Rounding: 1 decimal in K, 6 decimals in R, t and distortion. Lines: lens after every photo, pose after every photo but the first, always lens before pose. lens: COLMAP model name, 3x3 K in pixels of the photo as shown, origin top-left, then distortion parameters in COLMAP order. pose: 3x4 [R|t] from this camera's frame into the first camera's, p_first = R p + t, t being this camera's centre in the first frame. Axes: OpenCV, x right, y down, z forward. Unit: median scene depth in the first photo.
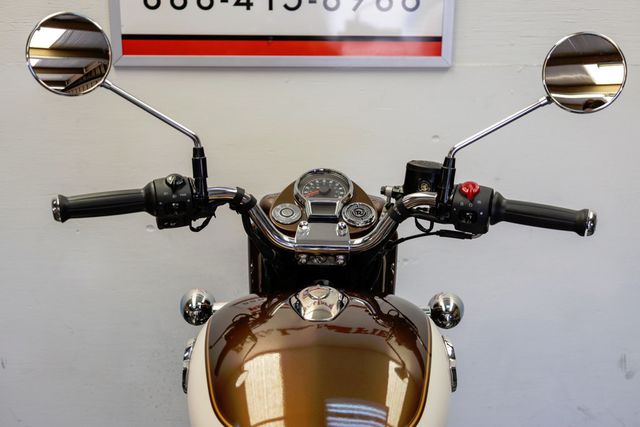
lens RADIAL K [[923.6, 0, 321.6], [0, 923.6, 212.9], [0, 0, 1]] dist [0.023570, 0.029472]
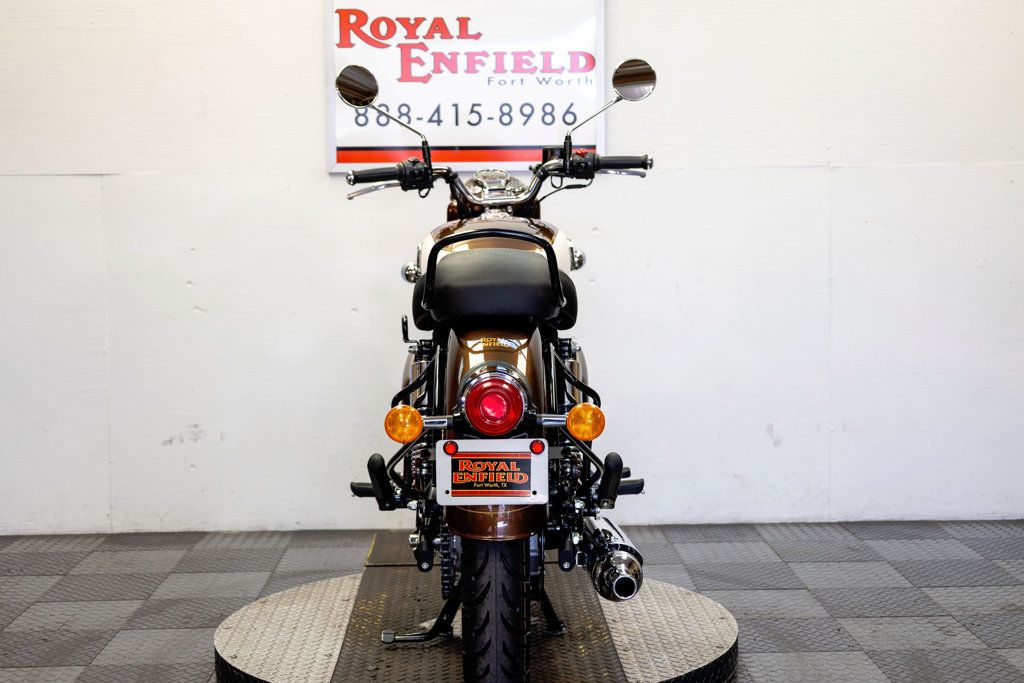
lens RADIAL K [[1534.9, 0, 512.0], [0, 1534.9, 341.5], [0, 0, 1]] dist [0.008112, 0.029868]
pose [[0.999864, -0.016017, 0.003969, 0.010666], [0.016493, 0.977743, -0.209157, 0.852326], [-0.000531, 0.209193, 0.977874, -1.639949]]
